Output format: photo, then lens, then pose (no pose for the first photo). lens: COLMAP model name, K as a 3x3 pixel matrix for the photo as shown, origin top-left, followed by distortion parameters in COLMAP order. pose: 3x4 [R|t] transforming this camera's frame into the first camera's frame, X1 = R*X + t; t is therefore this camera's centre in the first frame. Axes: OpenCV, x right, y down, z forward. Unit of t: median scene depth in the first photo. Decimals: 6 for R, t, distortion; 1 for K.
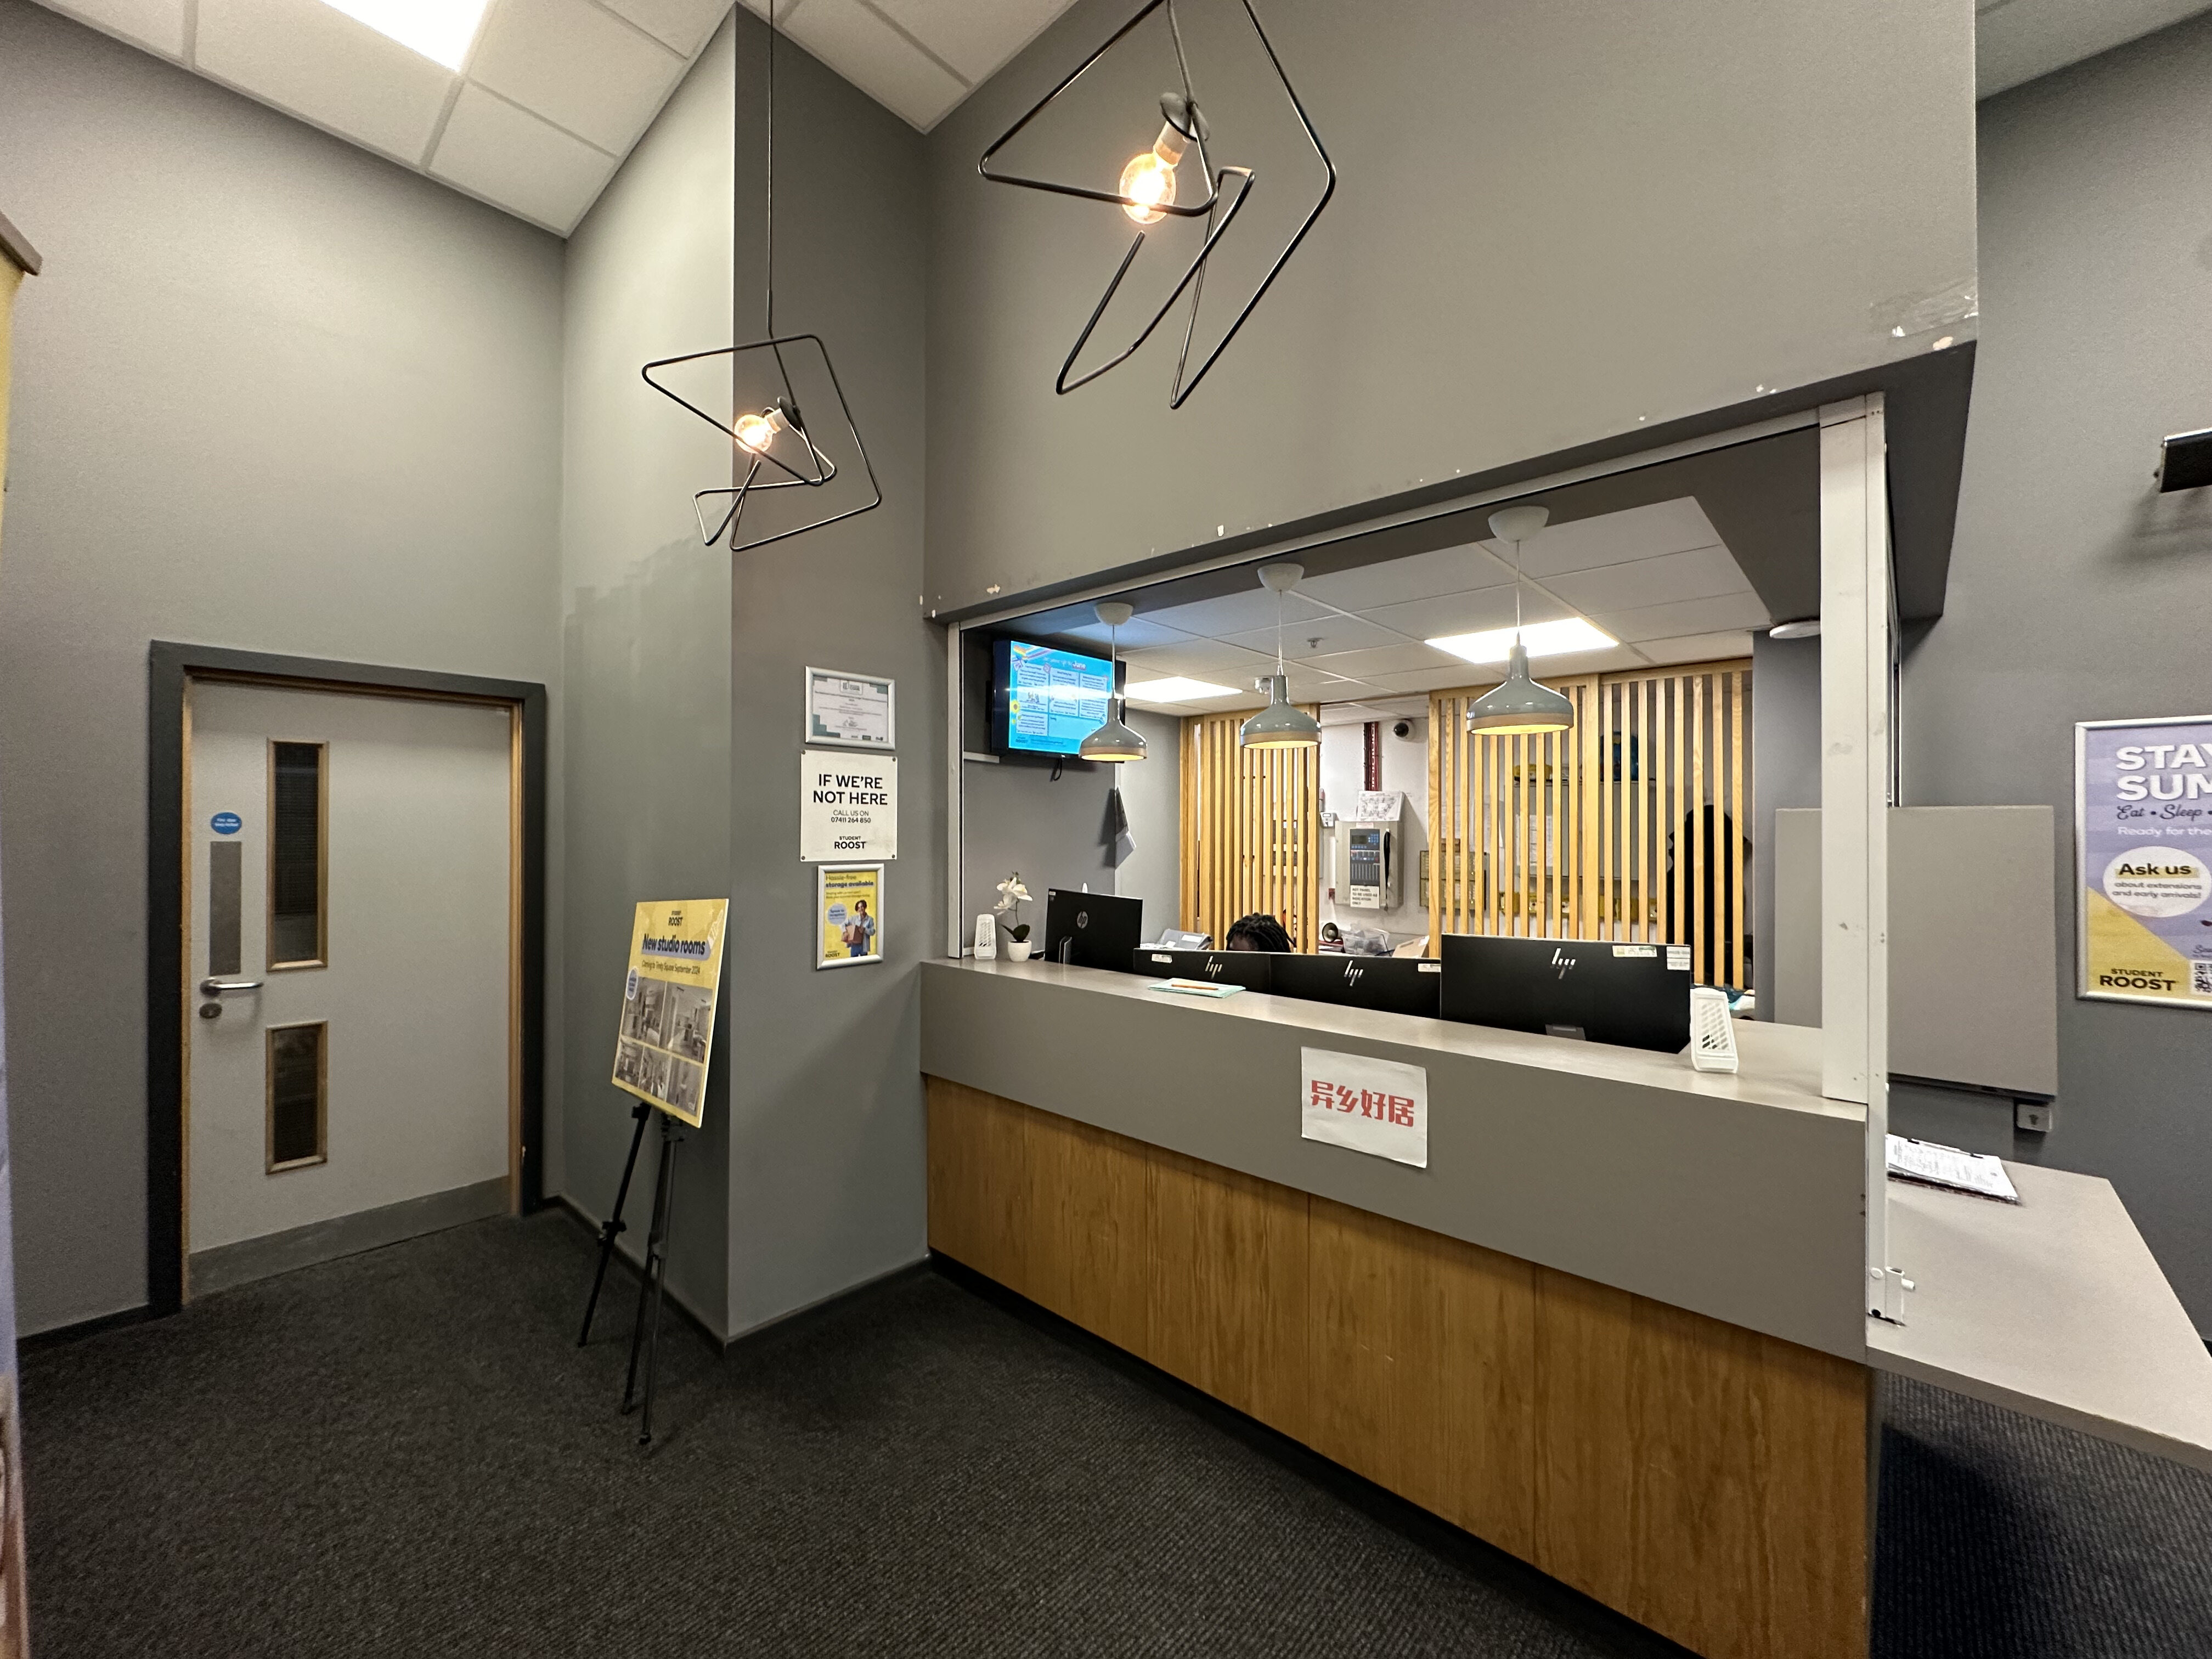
lens RADIAL K [[878.2, 0, 1103.7], [0, 878.2, 827.9], [0, 0, 1]] dist [-0.003521, 0.001113]
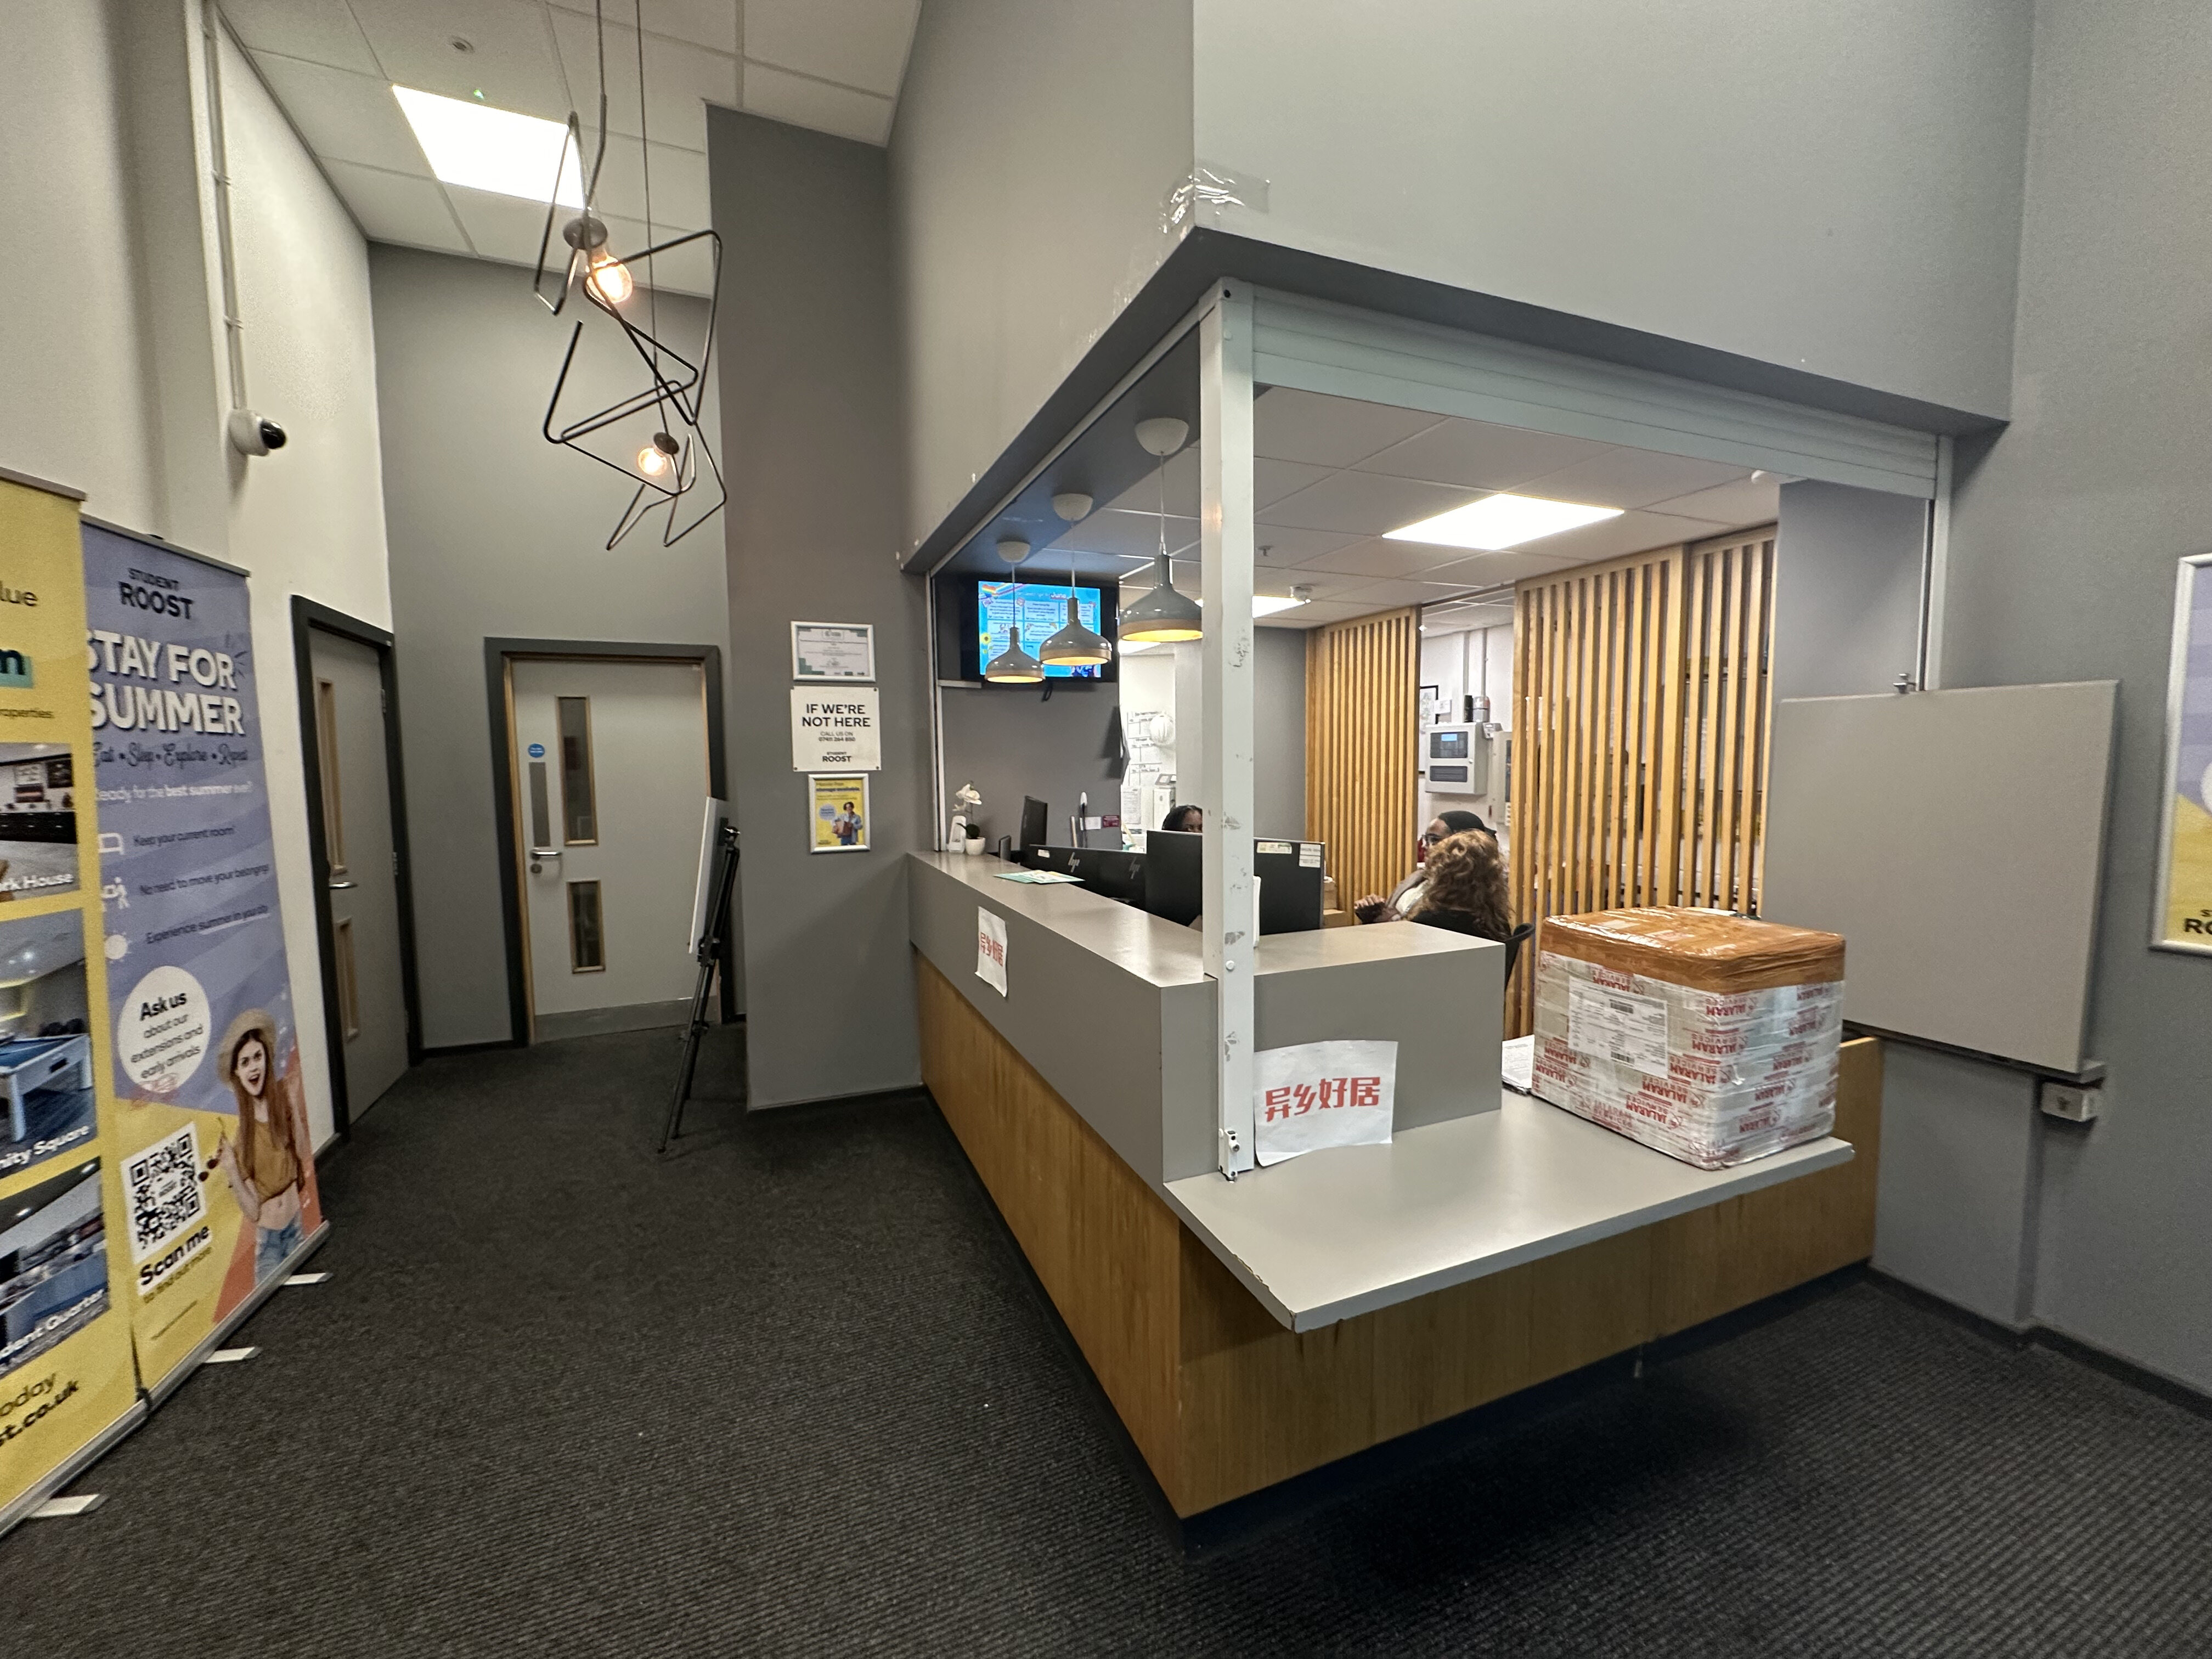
lens RADIAL K [[878.2, 0, 1102.4], [0, 878.2, 826.9], [0, 0, 1]] dist [-0.003521, 0.001113]
pose [[0.906629, 0.019165, -0.421494, 0.597691], [0.016392, 0.996614, 0.080574, 0.021466], [0.421611, -0.079960, 0.903245, -0.004266]]
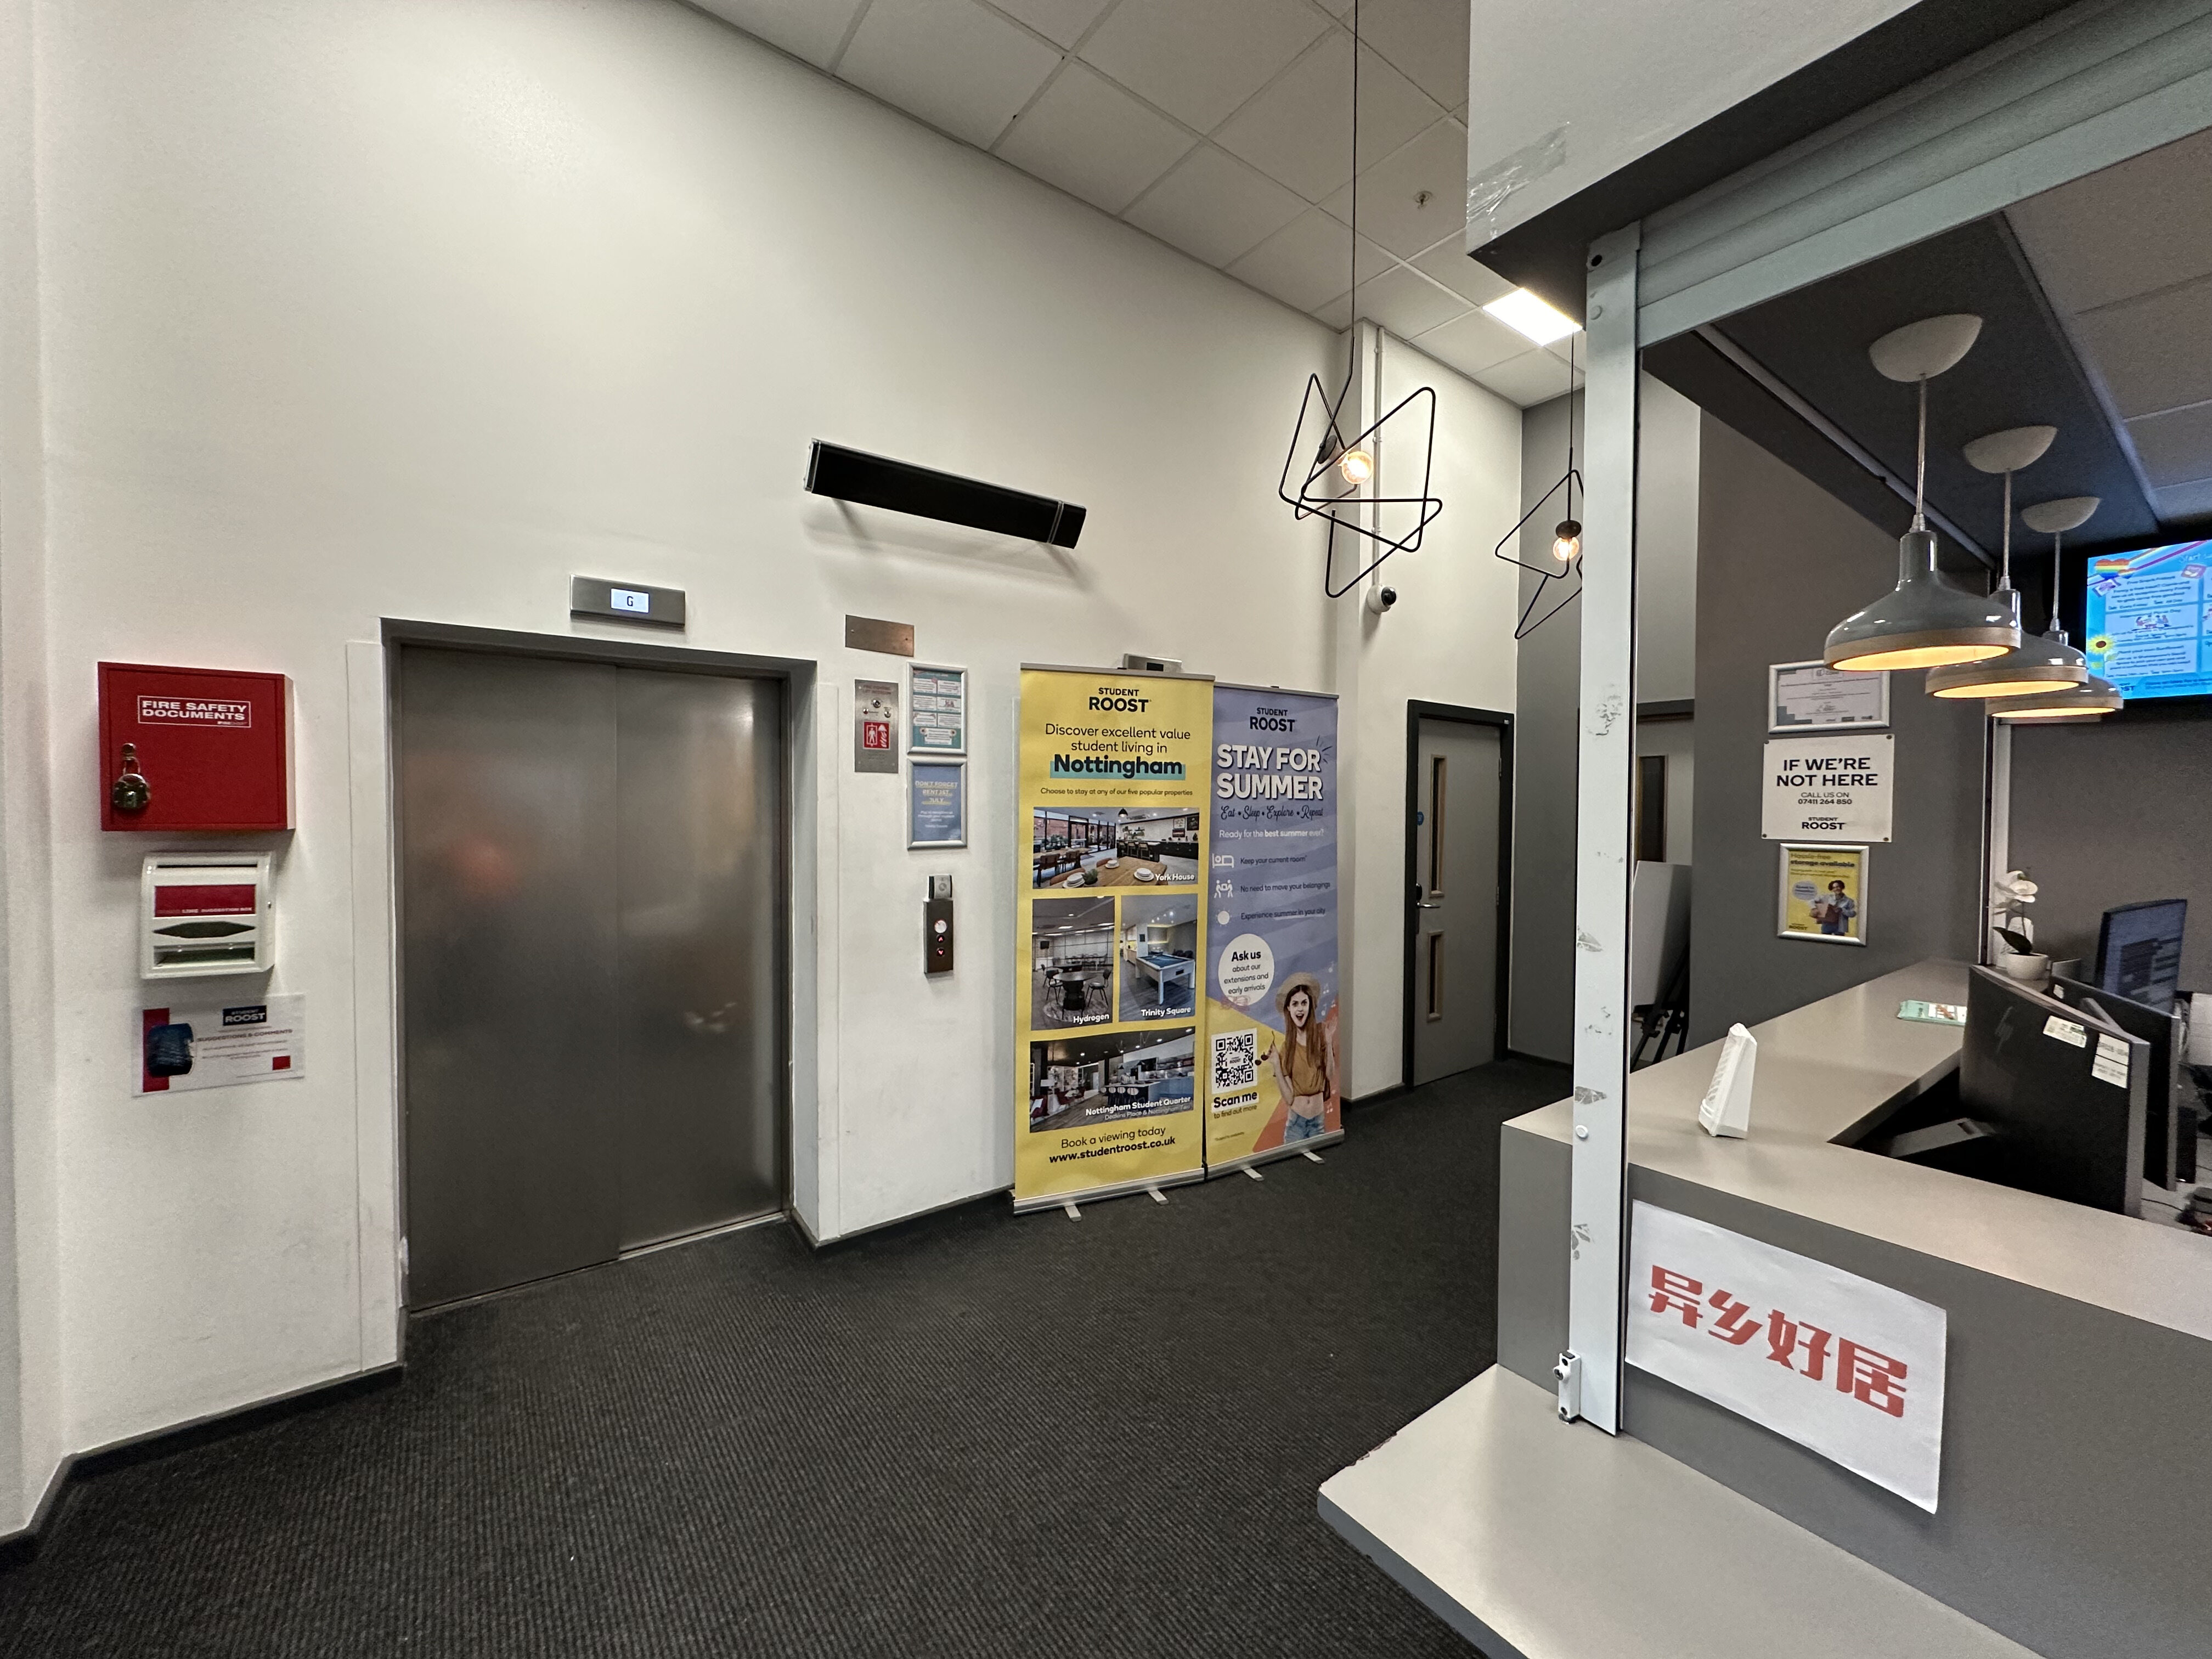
lens RADIAL K [[878.2, 0, 1114.7], [0, 878.2, 826.6], [0, 0, 1]] dist [-0.003521, 0.001113]
pose [[-0.185608, 0.017552, -0.982467, 0.871222], [-0.004153, 0.999818, 0.018646, 0.004650], [0.982615, 0.007541, -0.185501, 0.364491]]
